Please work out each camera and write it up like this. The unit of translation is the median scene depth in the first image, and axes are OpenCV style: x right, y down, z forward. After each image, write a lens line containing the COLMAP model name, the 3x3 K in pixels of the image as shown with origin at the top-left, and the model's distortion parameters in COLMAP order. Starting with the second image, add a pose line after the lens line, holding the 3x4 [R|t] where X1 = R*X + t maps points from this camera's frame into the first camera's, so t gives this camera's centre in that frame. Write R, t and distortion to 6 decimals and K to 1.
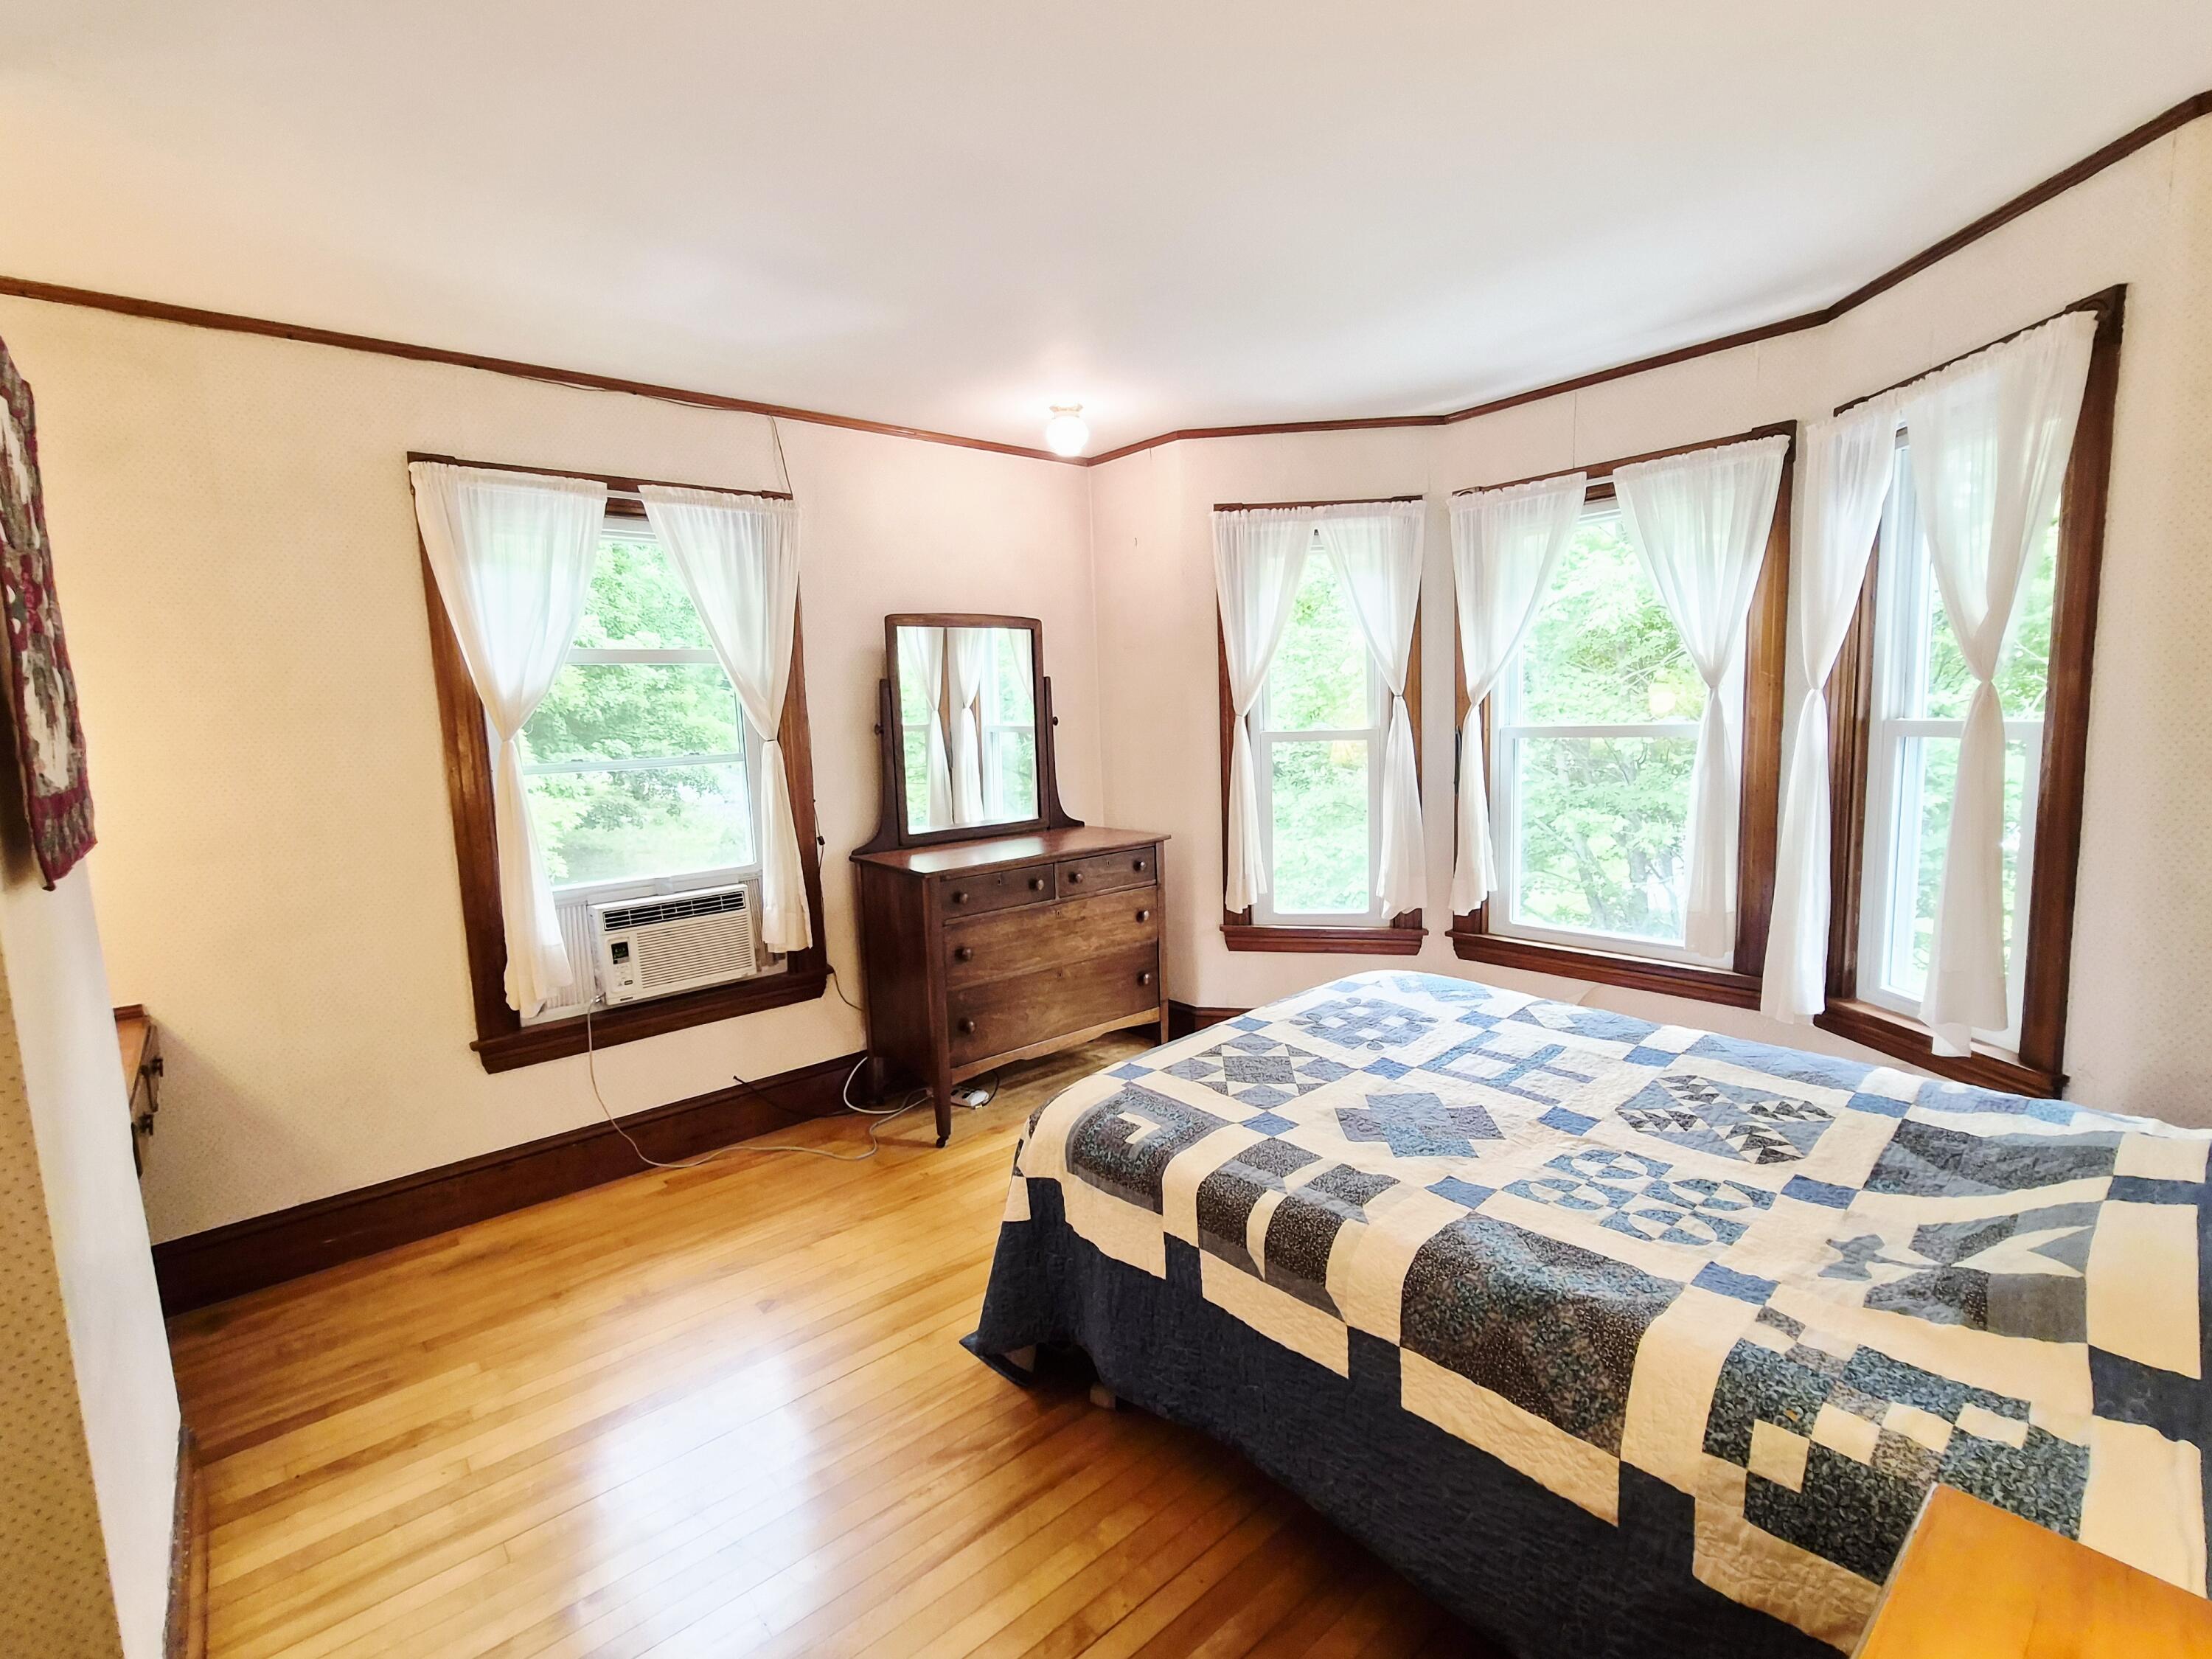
lens RADIAL K [[1013.7, 0, 1113.8], [0, 1013.7, 835.1], [0, 0, 1]] dist [-0.004464, -0.000213]
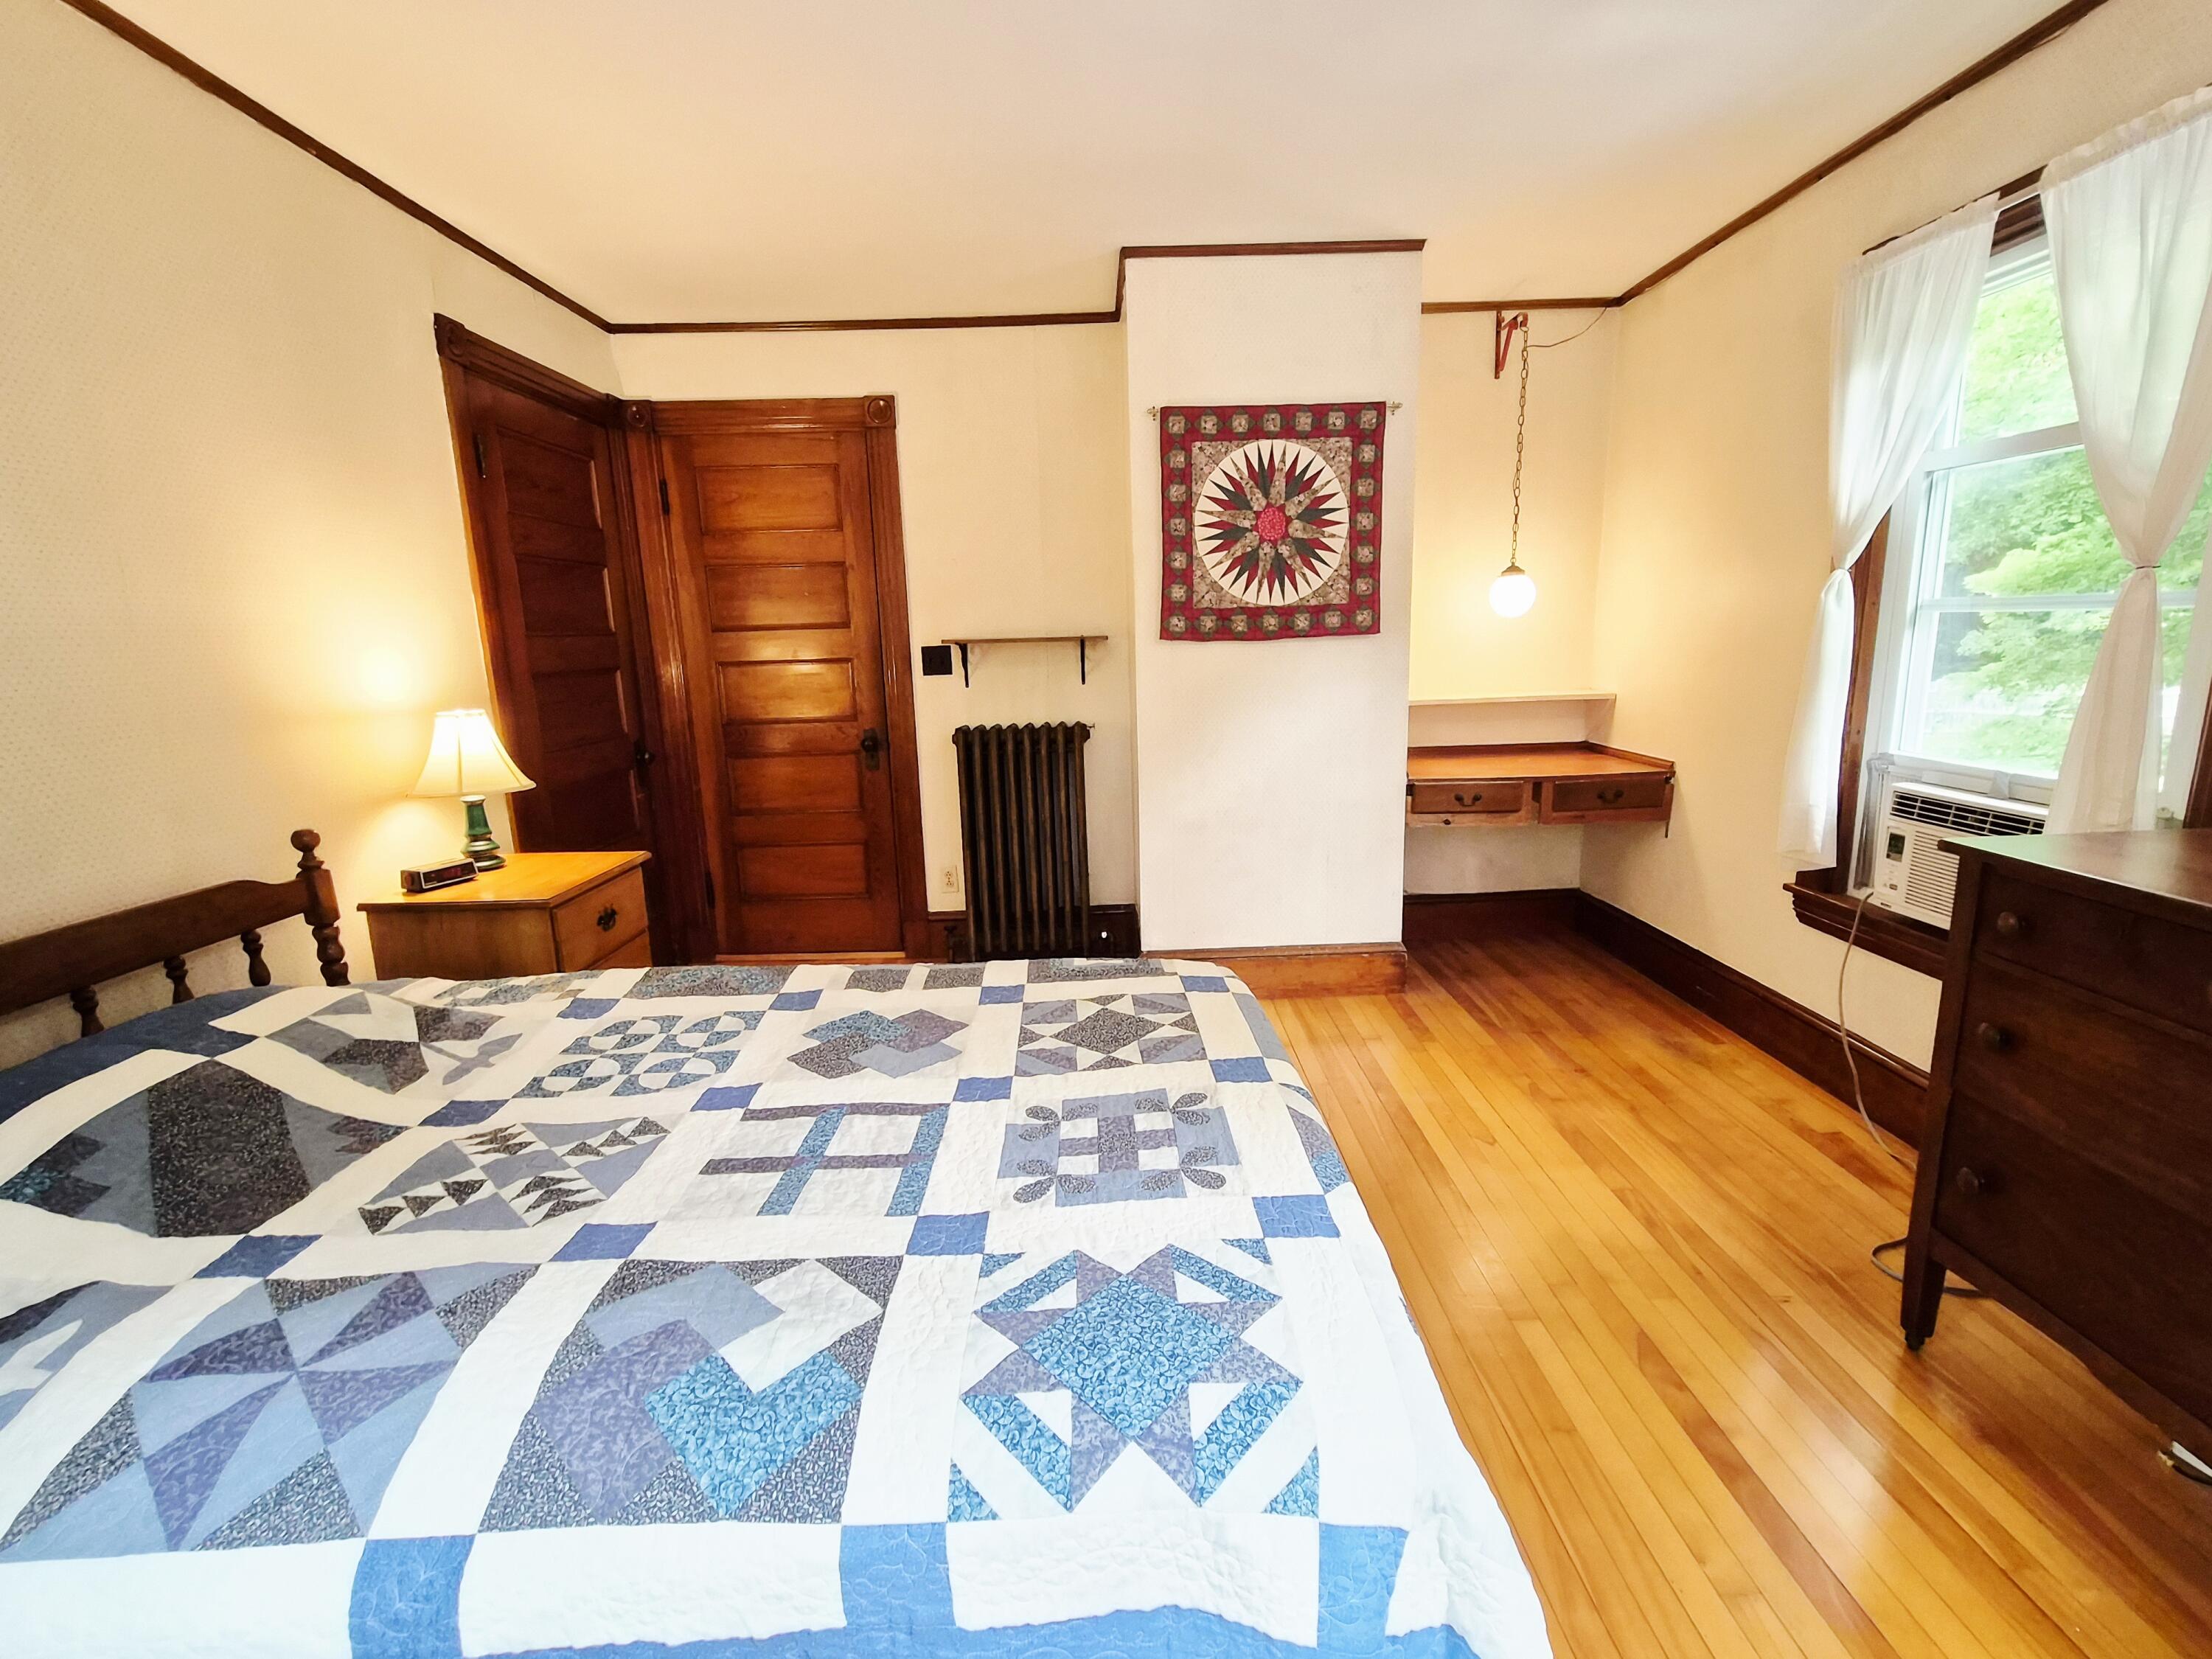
lens RADIAL K [[1013.7, 0, 1115.2], [0, 1013.7, 830.3], [0, 0, 1]] dist [-0.004464, -0.000213]
pose [[-0.647930, 0.204971, -0.733603, 0.730647], [-0.037003, 0.953506, 0.299094, -0.165891], [0.760801, 0.220937, -0.610221, 1.542219]]
